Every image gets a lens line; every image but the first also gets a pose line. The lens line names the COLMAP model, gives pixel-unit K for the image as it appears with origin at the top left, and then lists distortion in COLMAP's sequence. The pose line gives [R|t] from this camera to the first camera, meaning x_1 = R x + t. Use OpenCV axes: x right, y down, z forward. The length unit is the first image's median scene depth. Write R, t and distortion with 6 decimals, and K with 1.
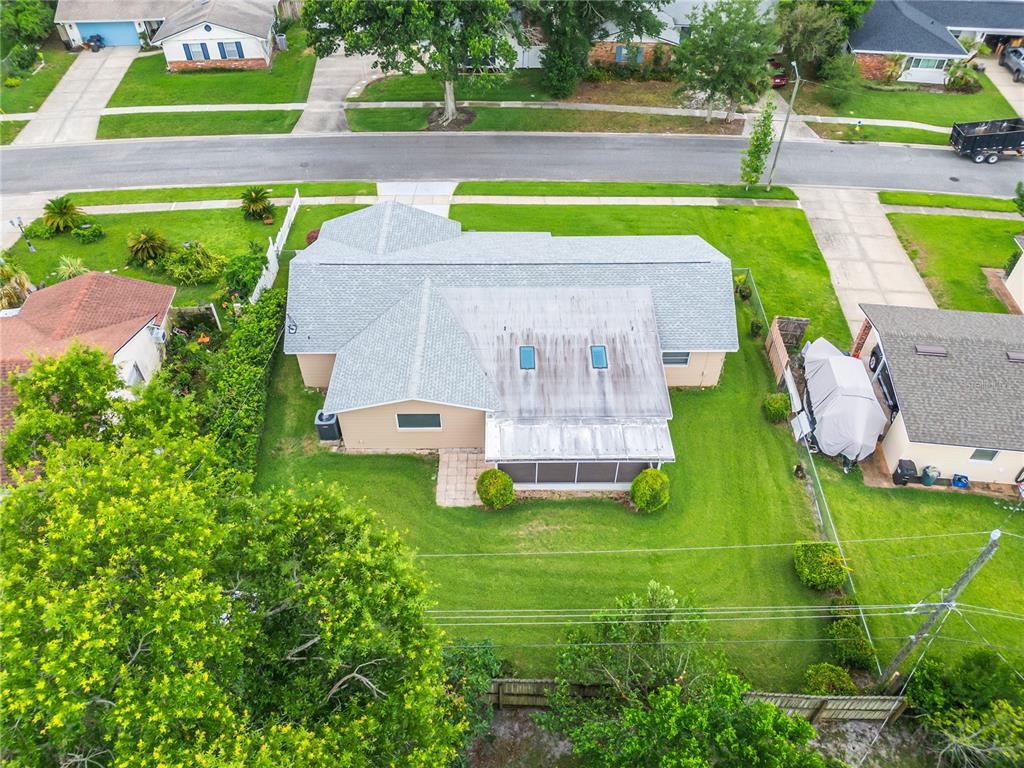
lens RADIAL K [[723.8, 0, 519.4], [0, 723.8, 391.1], [0, 0, 1]] dist [0.074002, -0.077823]
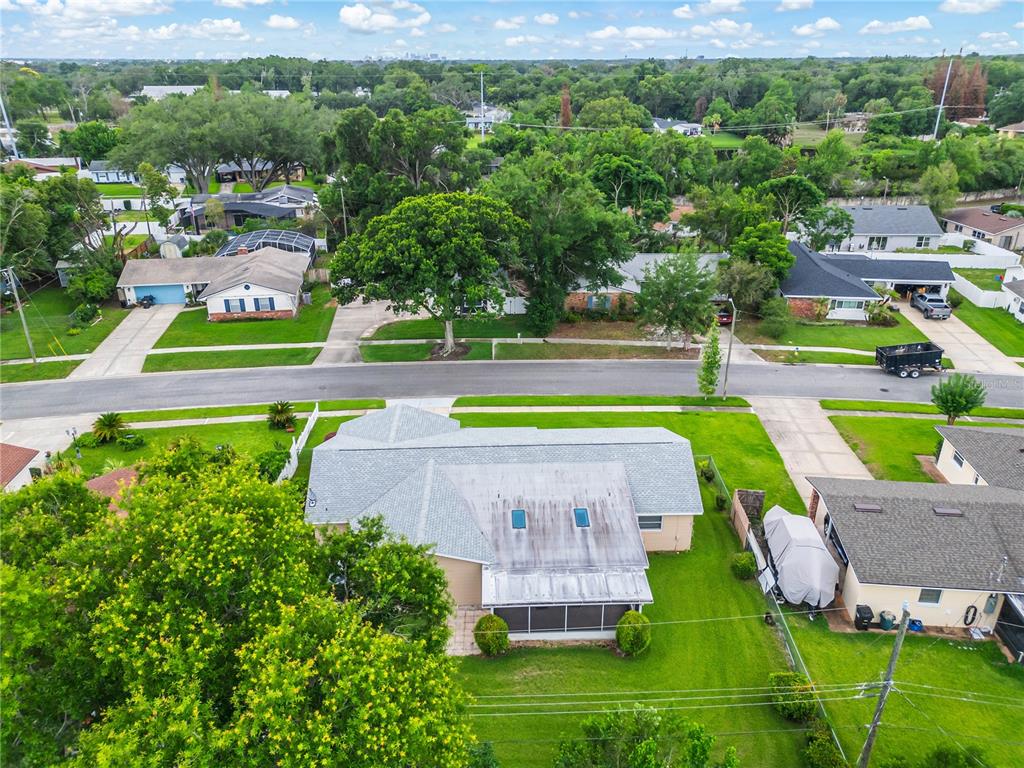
lens RADIAL K [[723.8, 0, 519.4], [0, 723.8, 391.1], [0, 0, 1]] dist [0.074002, -0.077823]
pose [[0.999713, -0.018479, 0.015243, -0.001179], [0.022481, 0.943507, -0.330590, 0.098887], [-0.008273, 0.330838, 0.943651, -0.101306]]
